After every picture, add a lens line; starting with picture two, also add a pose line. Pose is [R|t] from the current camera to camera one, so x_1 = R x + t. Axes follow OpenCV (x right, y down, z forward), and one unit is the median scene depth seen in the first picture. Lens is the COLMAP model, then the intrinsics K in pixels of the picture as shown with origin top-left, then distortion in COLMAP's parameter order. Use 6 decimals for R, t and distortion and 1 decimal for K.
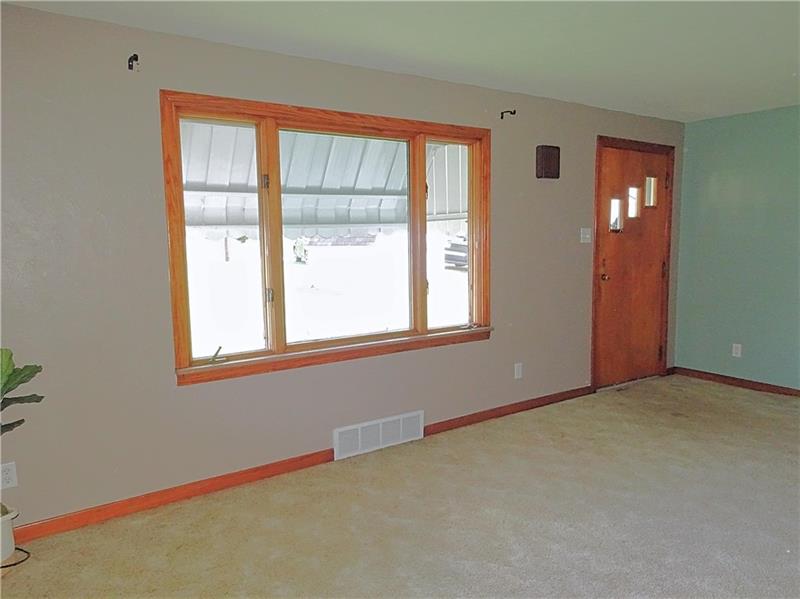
lens RADIAL K [[585.5, 0, 400.0], [0, 585.5, 299.5], [0, 0, 1]] dist [-0.000691, 0.001608]
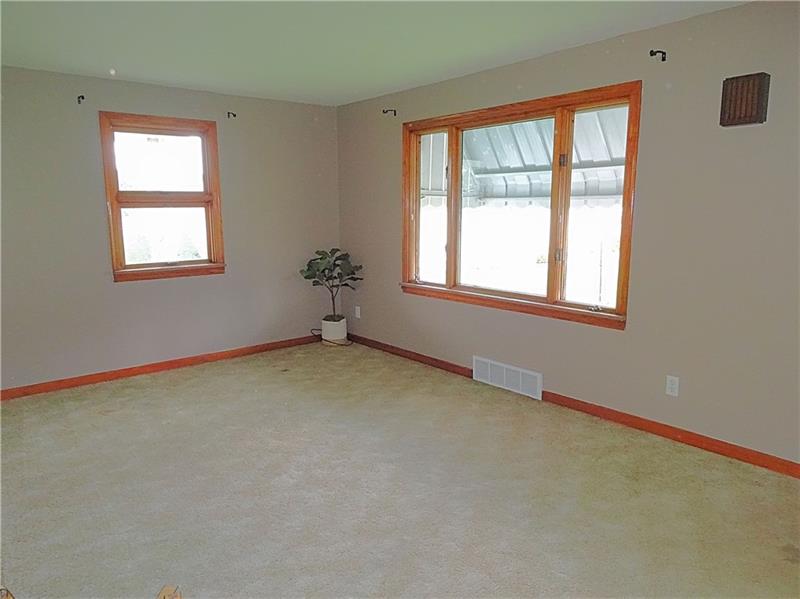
lens RADIAL K [[578.3, 0, 402.1], [0, 578.3, 302.5], [0, 0, 1]] dist [0.006364, 0.003096]
pose [[0.086261, 0.178524, -0.980147, 1.013371], [-0.106682, 0.979813, 0.169075, -0.087637], [0.990544, 0.089980, 0.103565, 0.625720]]
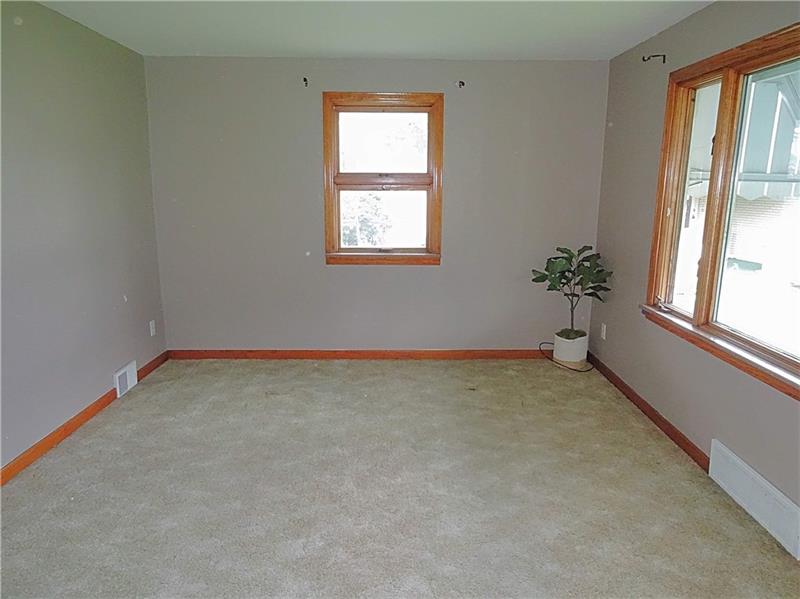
lens RADIAL K [[570.7, 0, 400.0], [0, 570.7, 299.5], [0, 0, 1]] dist [-0.005567, 0.004385]
pose [[-0.560304, 0.178641, -0.808793, 0.671304], [-0.092672, 0.956814, 0.275535, -0.132436], [0.823086, 0.229336, -0.519552, 0.908299]]
